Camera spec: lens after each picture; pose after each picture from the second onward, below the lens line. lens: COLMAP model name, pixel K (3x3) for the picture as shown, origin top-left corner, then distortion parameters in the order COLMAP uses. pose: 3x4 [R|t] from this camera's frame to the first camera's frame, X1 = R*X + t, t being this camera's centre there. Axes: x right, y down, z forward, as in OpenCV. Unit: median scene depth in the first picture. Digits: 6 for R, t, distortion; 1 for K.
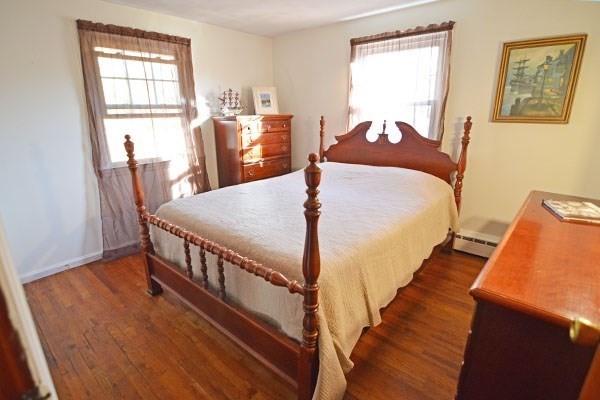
lens RADIAL K [[305.3, 0, 295.6], [0, 305.3, 202.0], [0, 0, 1]] dist [0.000875, -0.016670]
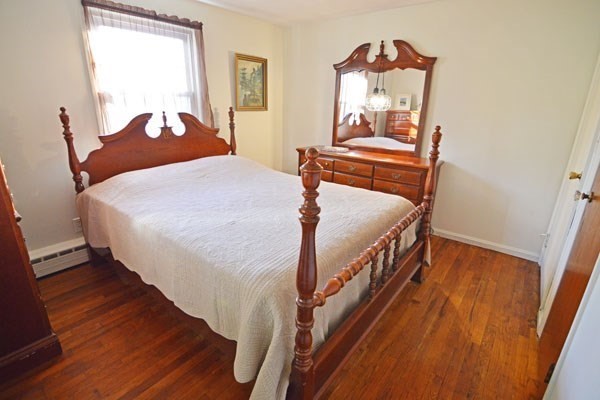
lens RADIAL K [[293.2, 0, 300.0], [0, 293.2, 200.0], [0, 0, 1]] dist [0.000778, -0.015526]
pose [[-0.058899, -0.301739, 0.951569, -0.723971], [0.270702, 0.912680, 0.306163, -0.213952], [-0.960860, 0.275625, 0.027926, 0.764260]]
